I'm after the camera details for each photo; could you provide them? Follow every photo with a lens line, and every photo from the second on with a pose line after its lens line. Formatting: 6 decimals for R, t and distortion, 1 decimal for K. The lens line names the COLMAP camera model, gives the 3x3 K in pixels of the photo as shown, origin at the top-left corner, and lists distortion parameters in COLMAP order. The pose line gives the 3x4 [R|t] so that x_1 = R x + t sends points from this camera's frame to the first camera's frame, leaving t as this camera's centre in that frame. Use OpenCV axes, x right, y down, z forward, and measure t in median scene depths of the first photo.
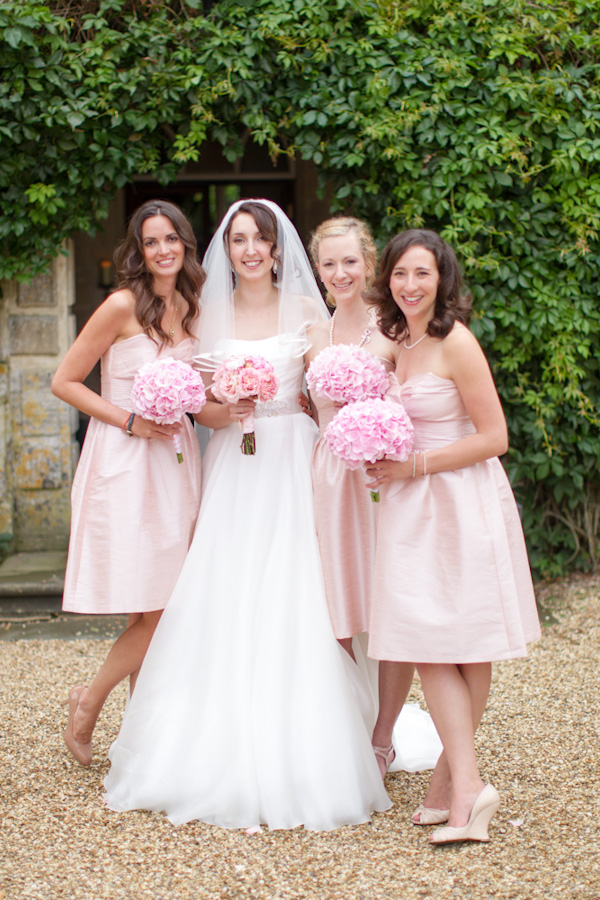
lens RADIAL K [[1705.3, 0, 302.1], [0, 1705.3, 454.1], [0, 0, 1]] dist [-0.126115, 0.000000]
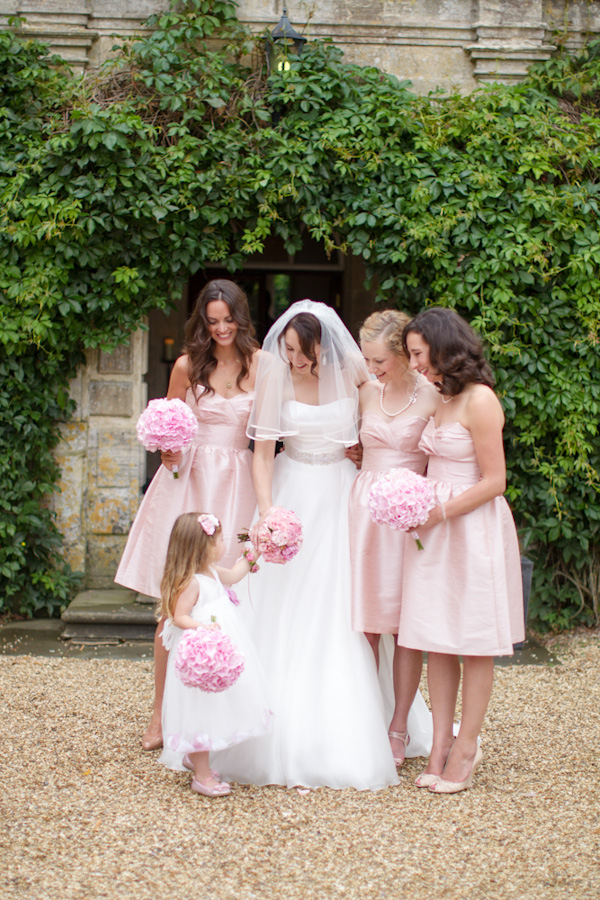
lens RADIAL K [[1705.3, 0, 296.1], [0, 1705.3, 440.9], [0, 0, 1]] dist [-0.126115, 0.000000]
pose [[0.998931, 0.038969, -0.024878, -0.005005], [-0.040400, 0.997389, -0.059858, 0.023955], [0.022480, 0.060799, 0.997897, -0.149433]]
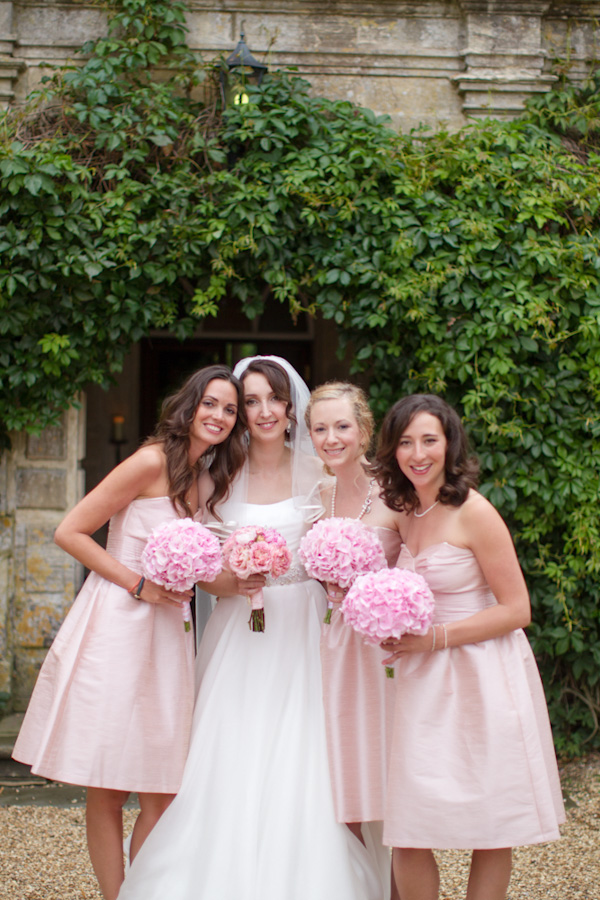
lens RADIAL K [[1705.3, 0, 304.5], [0, 1705.3, 457.2], [0, 0, 1]] dist [-0.126115, 0.000000]
pose [[0.999465, 0.032351, -0.004793, -0.003506], [-0.032657, 0.995124, -0.093069, -0.002465], [0.001758, 0.093175, 0.995648, 0.032417]]
